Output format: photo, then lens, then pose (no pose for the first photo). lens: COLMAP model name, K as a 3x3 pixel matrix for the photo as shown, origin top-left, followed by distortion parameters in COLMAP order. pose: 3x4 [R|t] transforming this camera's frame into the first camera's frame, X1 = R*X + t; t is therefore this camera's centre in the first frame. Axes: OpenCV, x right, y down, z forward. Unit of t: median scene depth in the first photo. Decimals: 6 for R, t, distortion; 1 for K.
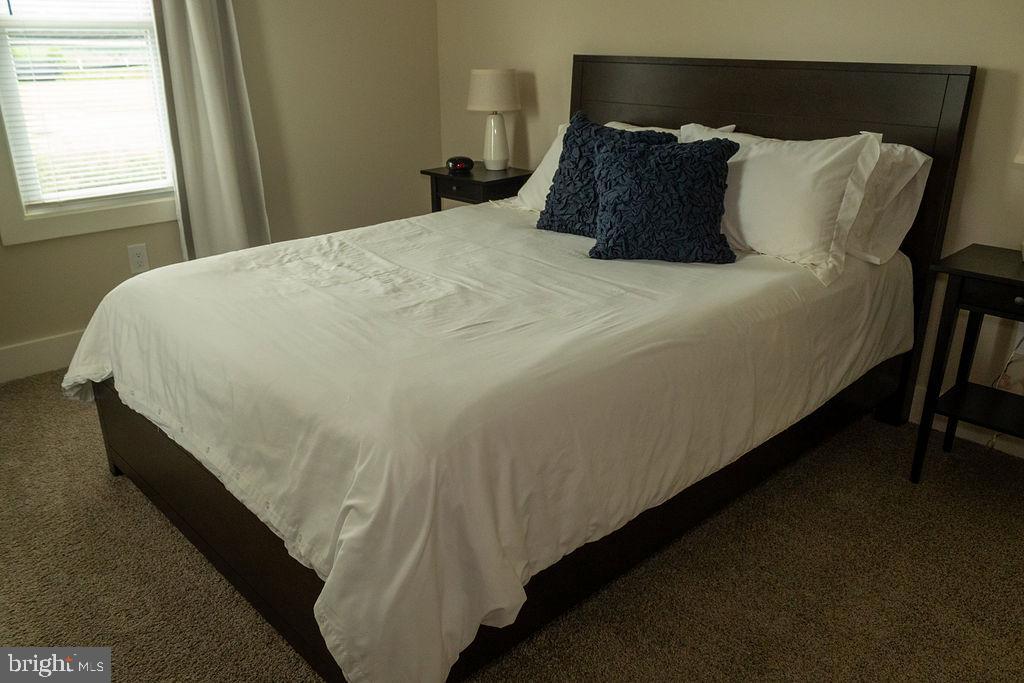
lens RADIAL K [[823.3, 0, 506.6], [0, 823.3, 332.5], [0, 0, 1]] dist [0.033872, -0.030348]
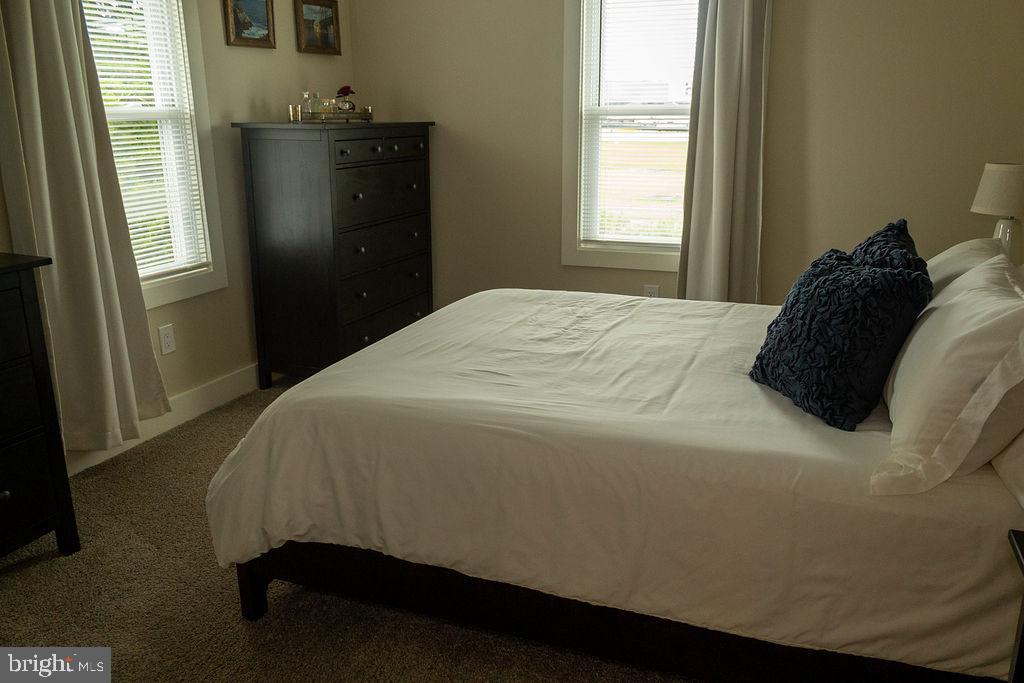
lens RADIAL K [[823.3, 0, 506.4], [0, 823.3, 347.3], [0, 0, 1]] dist [0.033872, -0.030348]
pose [[0.446258, 0.257633, -0.857017, 0.826673], [-0.310608, 0.942720, 0.121660, -0.164398], [0.839271, 0.211905, 0.500719, 0.378453]]
